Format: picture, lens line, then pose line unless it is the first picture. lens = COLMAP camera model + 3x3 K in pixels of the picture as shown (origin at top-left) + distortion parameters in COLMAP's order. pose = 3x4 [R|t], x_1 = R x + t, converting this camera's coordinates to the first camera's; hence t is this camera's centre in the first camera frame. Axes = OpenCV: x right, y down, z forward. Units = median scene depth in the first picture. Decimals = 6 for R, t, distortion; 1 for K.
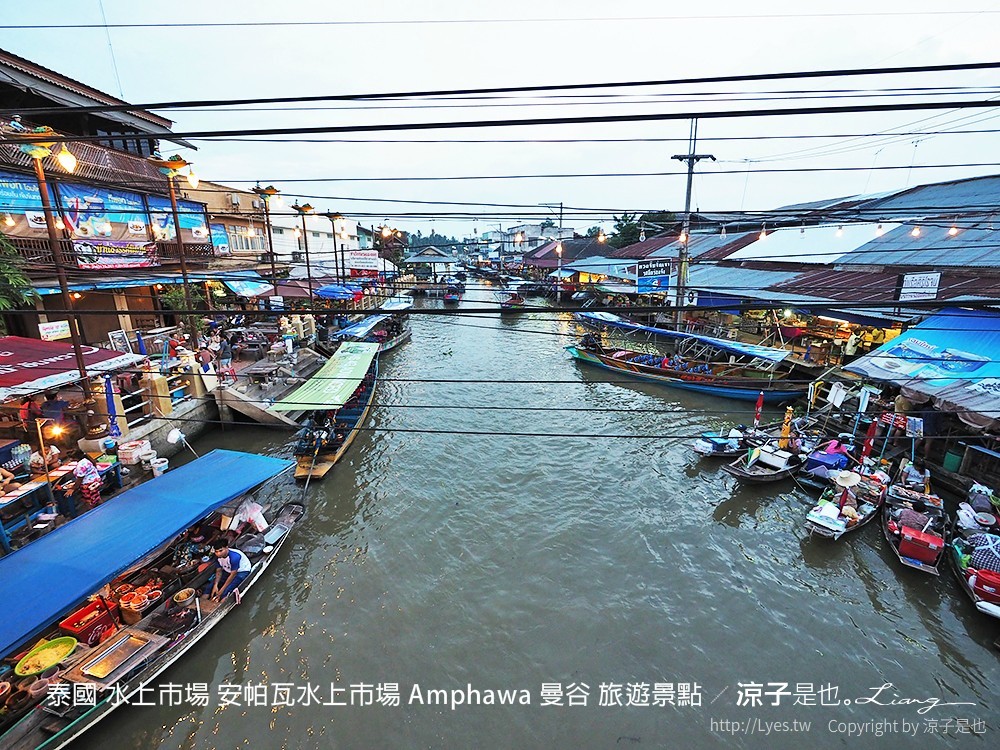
lens RADIAL K [[407.2, 0, 500.0], [0, 407.2, 375.0], [0, 0, 1]] dist [-0.010112, 0.000014]
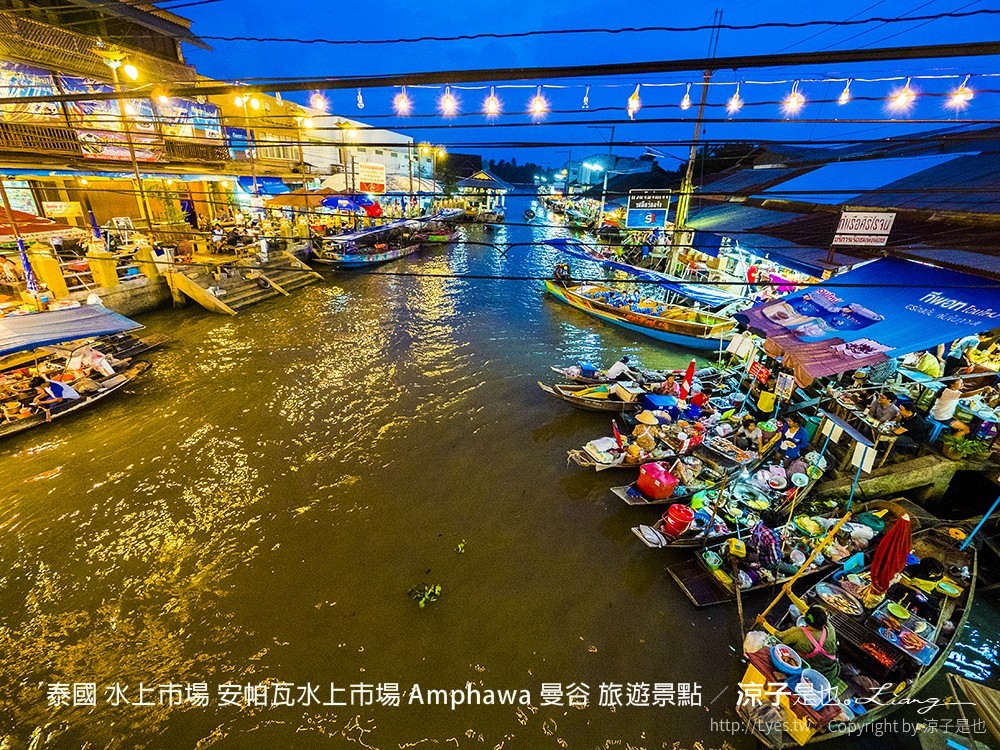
lens RADIAL K [[392.9, 0, 500.0], [0, 392.9, 375.0], [0, 0, 1]] dist [-0.000885, -0.000410]
pose [[0.977297, 0.141776, -0.157447, 0.389114], [-0.114705, 0.978845, 0.169427, 0.020957], [0.178137, -0.147521, 0.972885, 0.023237]]
